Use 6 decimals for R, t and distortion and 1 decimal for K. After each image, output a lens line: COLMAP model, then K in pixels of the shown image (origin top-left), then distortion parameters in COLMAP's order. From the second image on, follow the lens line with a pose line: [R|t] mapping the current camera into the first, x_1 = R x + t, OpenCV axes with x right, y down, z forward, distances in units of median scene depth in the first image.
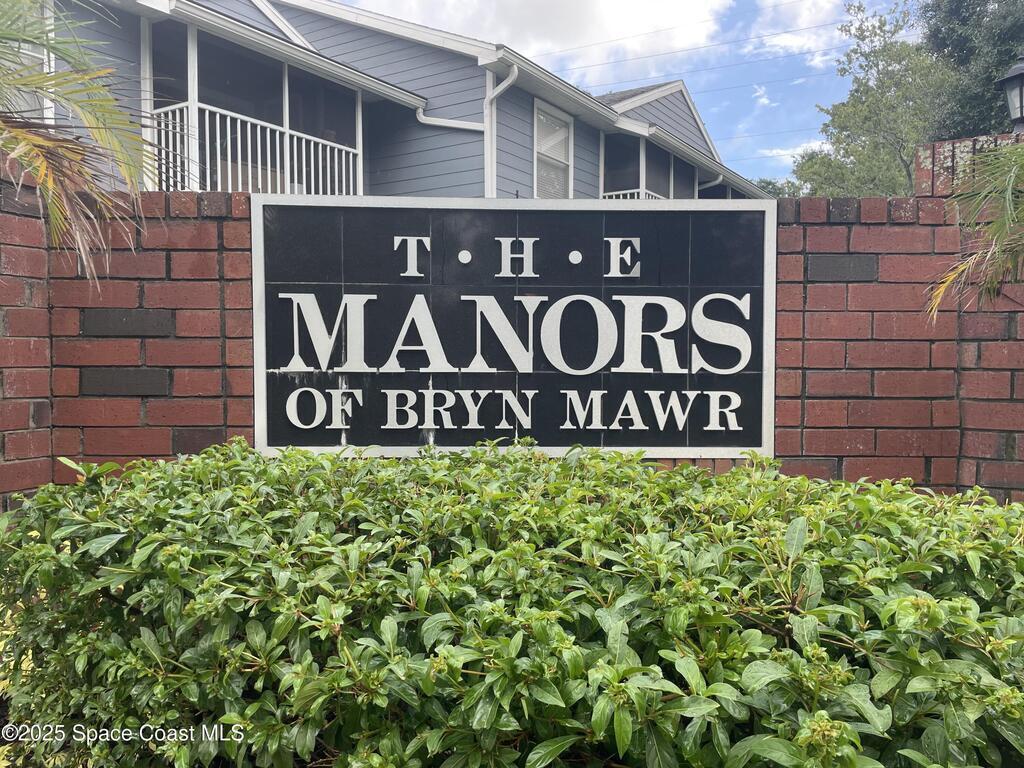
lens RADIAL K [[771.9, 0, 517.6], [0, 771.9, 386.4], [0, 0, 1]] dist [0.036505, -0.007743]
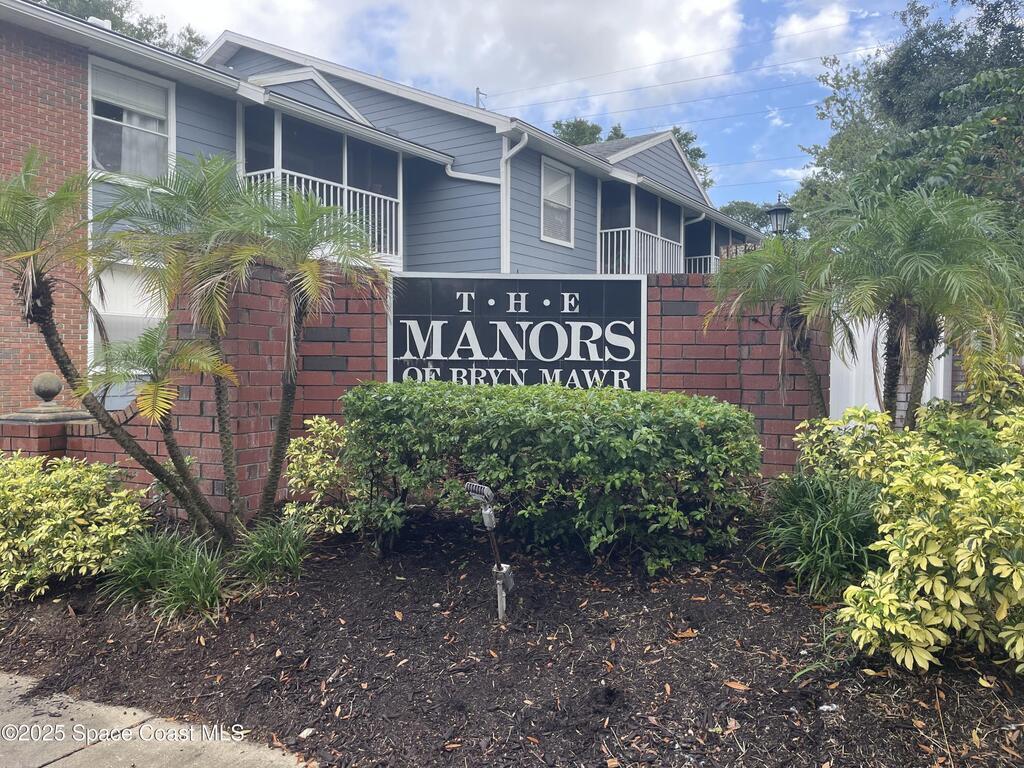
lens RADIAL K [[771.9, 0, 508.2], [0, 771.9, 381.1], [0, 0, 1]] dist [0.036505, -0.007743]
pose [[0.999519, 0.005055, -0.030609, 0.037075], [-0.005954, 0.999552, -0.029339, 0.094719], [0.030447, 0.029507, 0.999101, -0.989037]]
